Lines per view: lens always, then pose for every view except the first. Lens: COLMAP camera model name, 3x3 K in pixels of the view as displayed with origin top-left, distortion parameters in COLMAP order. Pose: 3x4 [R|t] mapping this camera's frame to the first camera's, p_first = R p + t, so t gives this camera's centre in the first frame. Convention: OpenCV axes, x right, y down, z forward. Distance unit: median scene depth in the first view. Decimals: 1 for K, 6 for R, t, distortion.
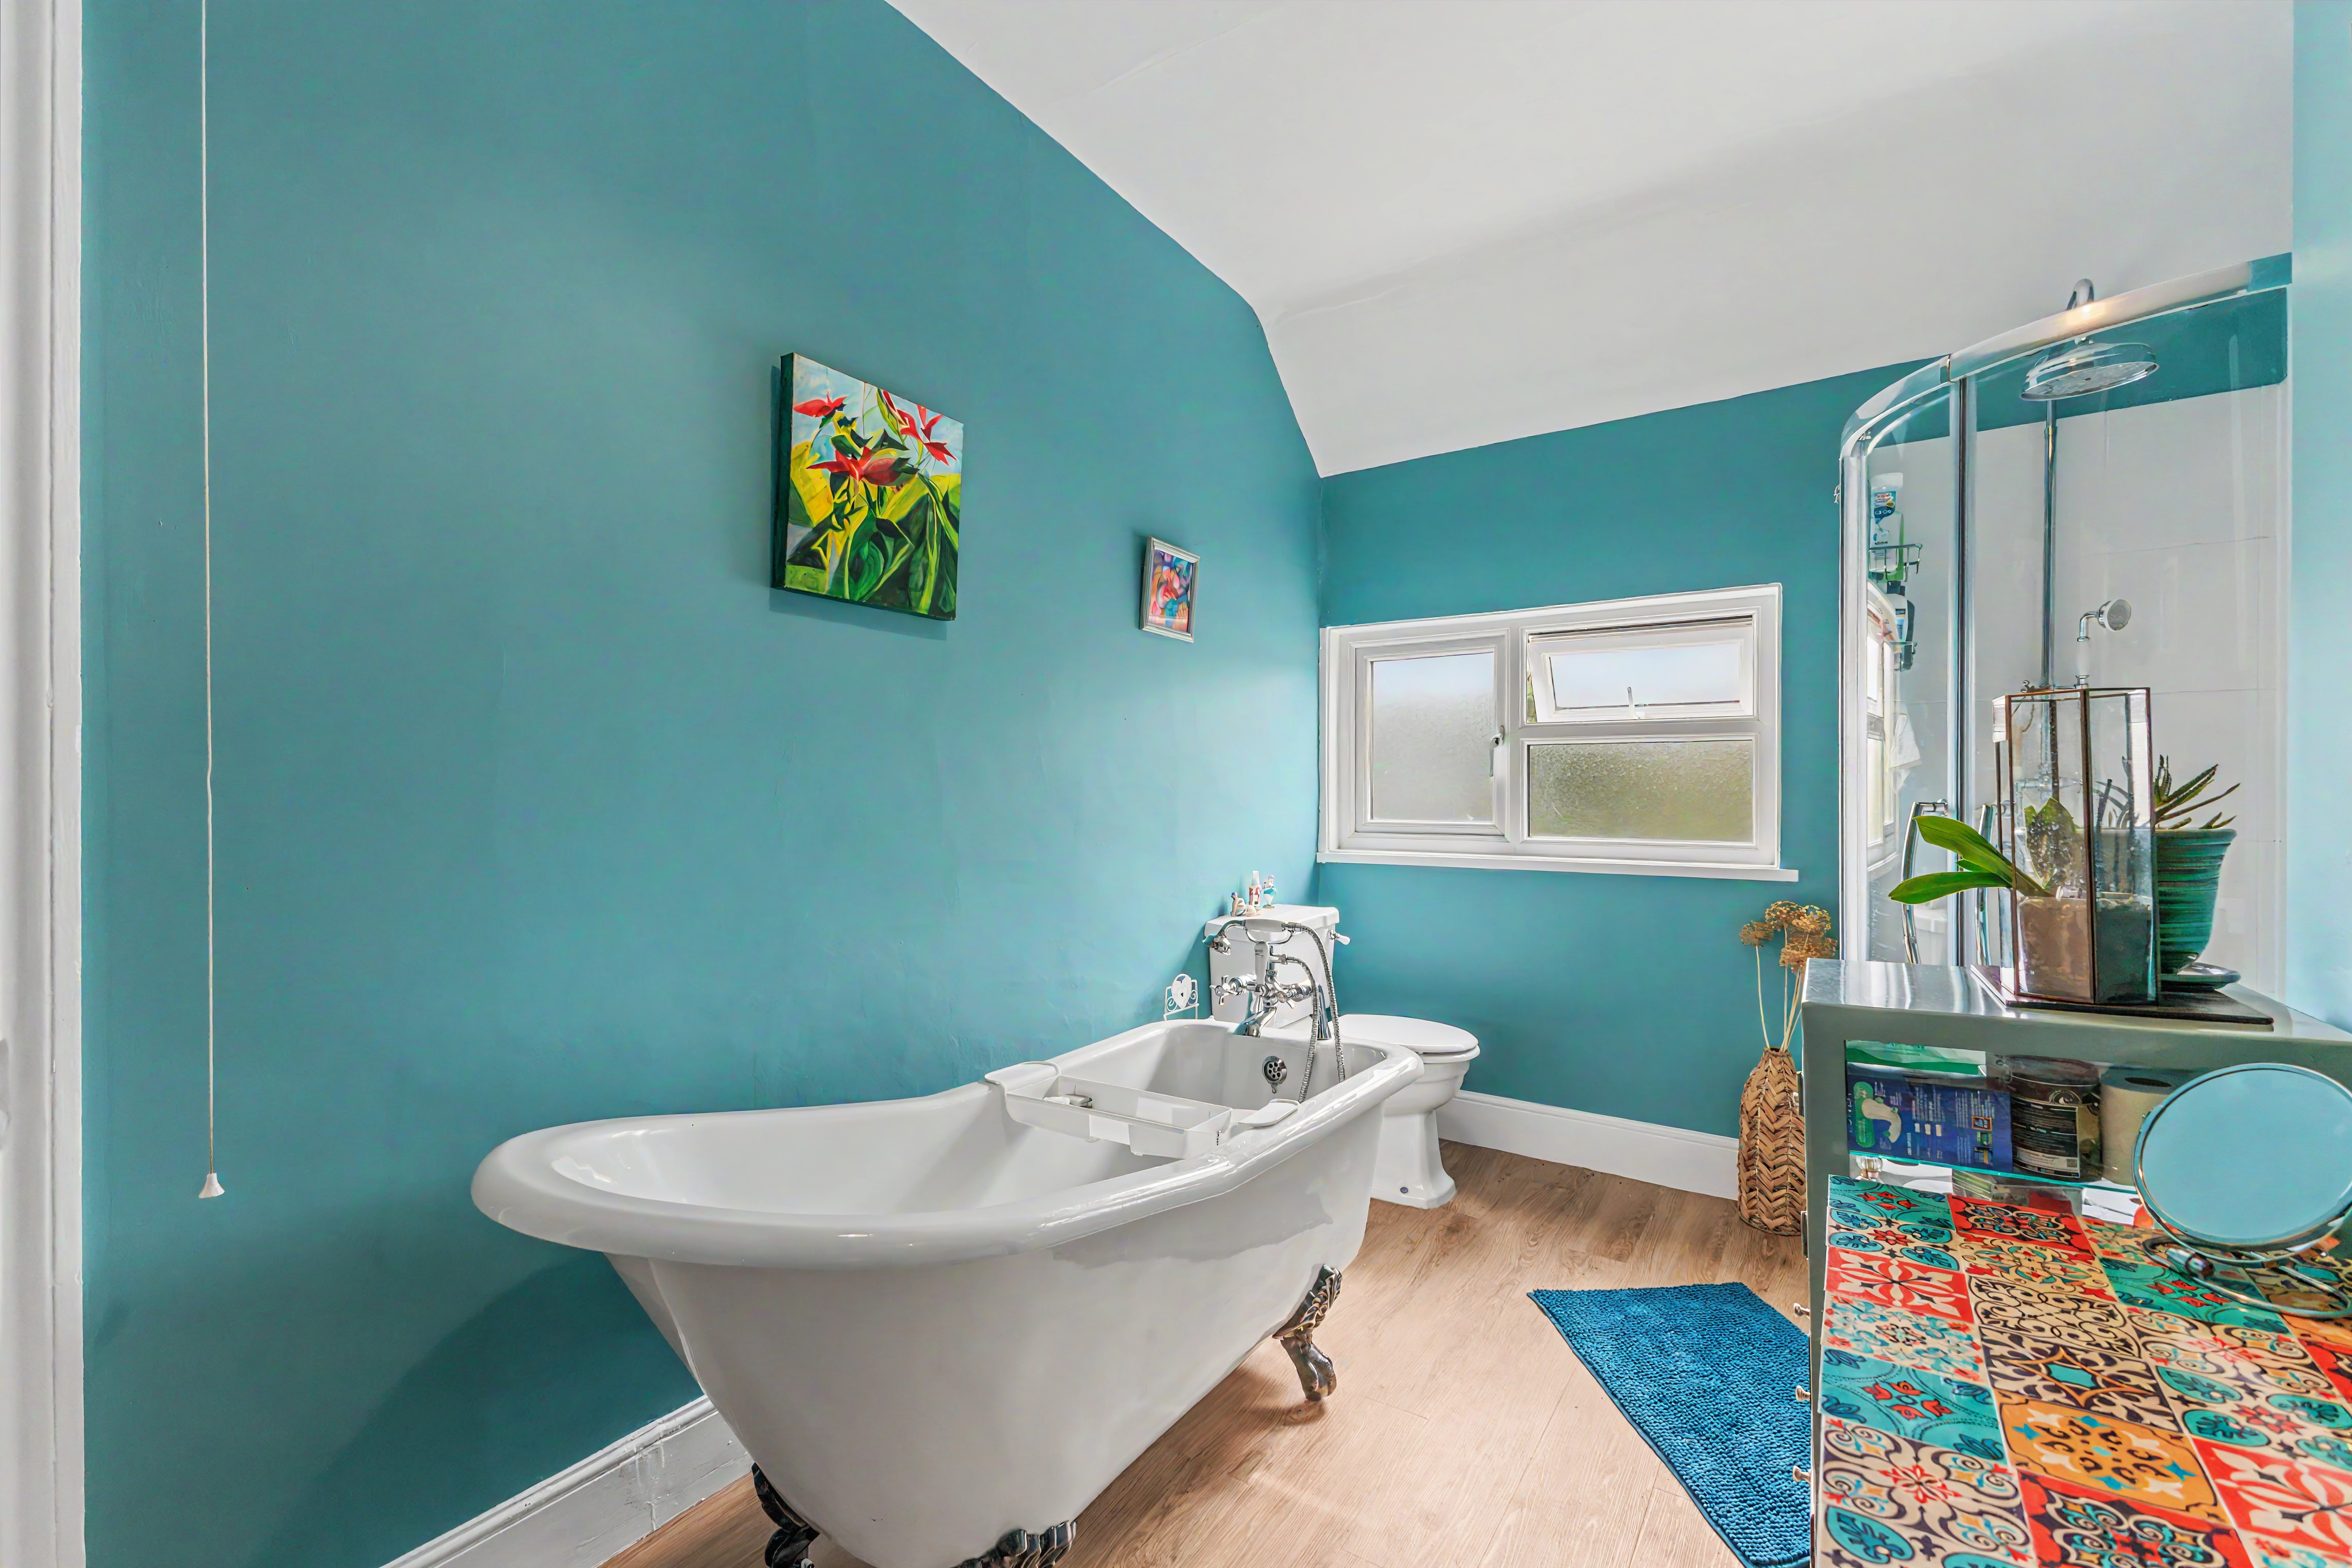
lens RADIAL K [[996.1, 0, 1114.7], [0, 996.1, 790.1], [0, 0, 1]] dist [0.000088, -0.000021]
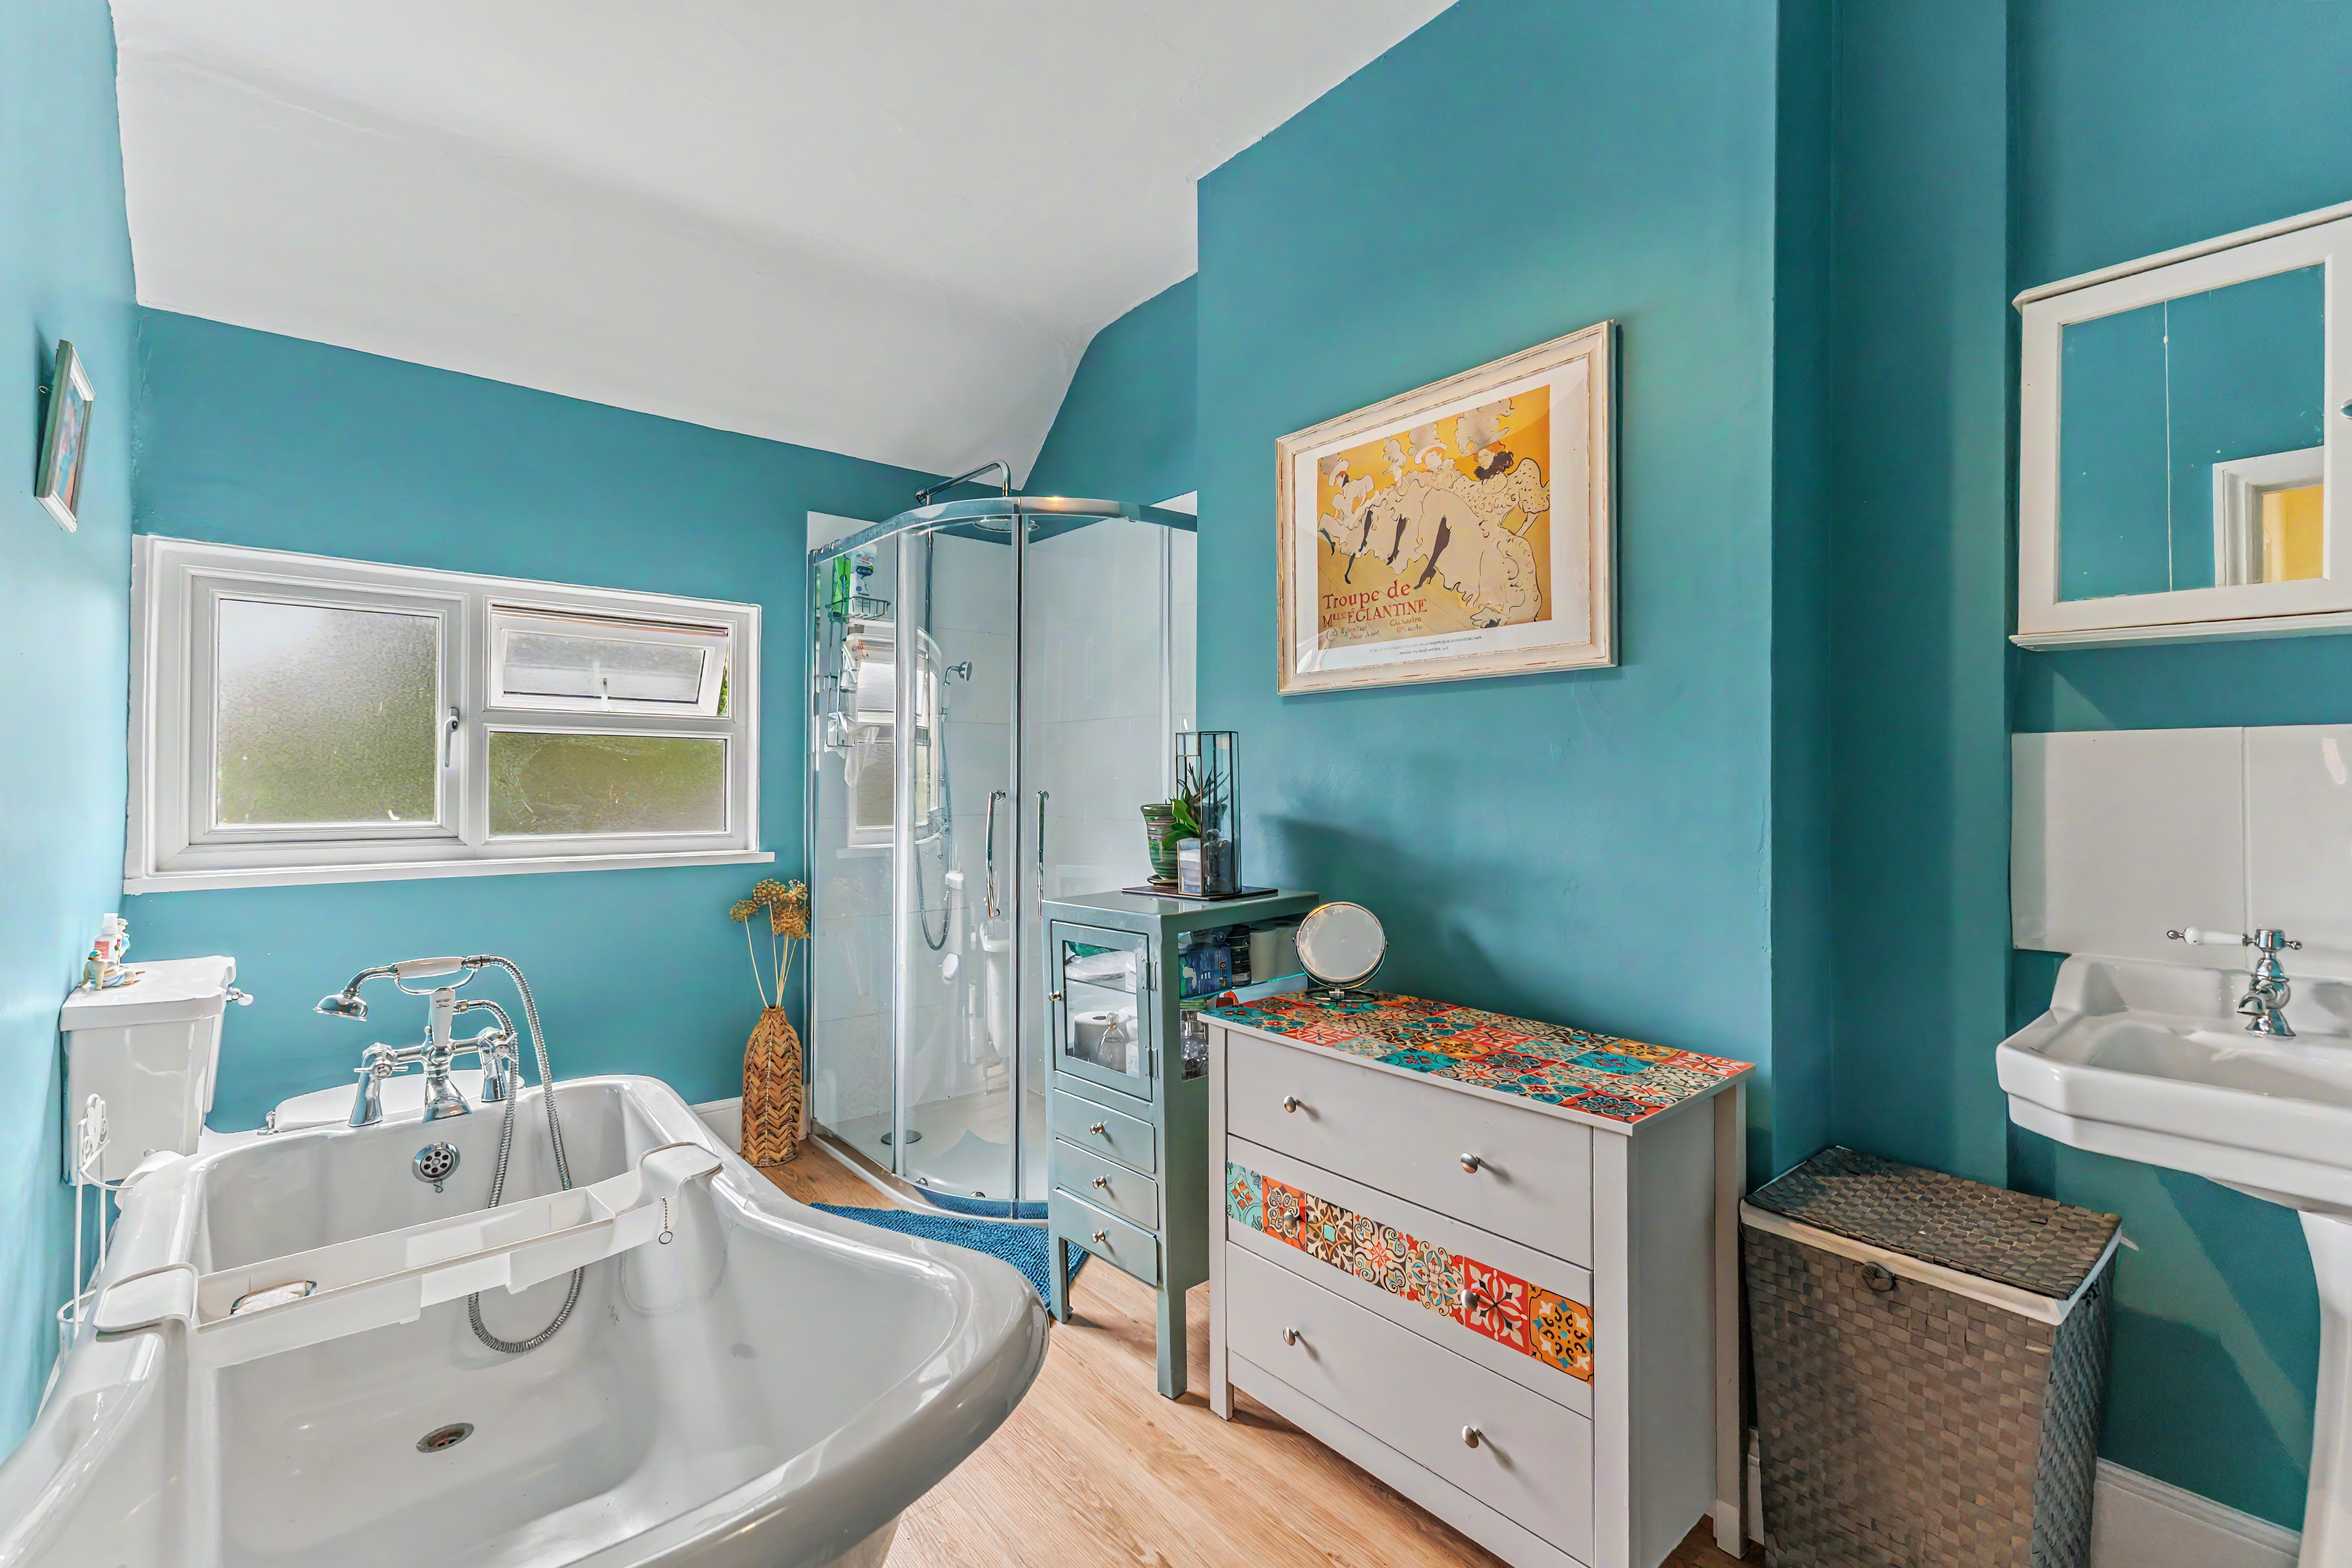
lens RADIAL K [[1031.2, 0, 1182.5], [0, 1031.2, 776.9], [0, 0, 1]] dist [0.000727, -0.000073]
pose [[0.230078, 0.009968, 0.973121, -0.616859], [-0.000719, 0.999949, -0.010073, 0.005712], [-0.973172, 0.001617, 0.230073, 0.397159]]
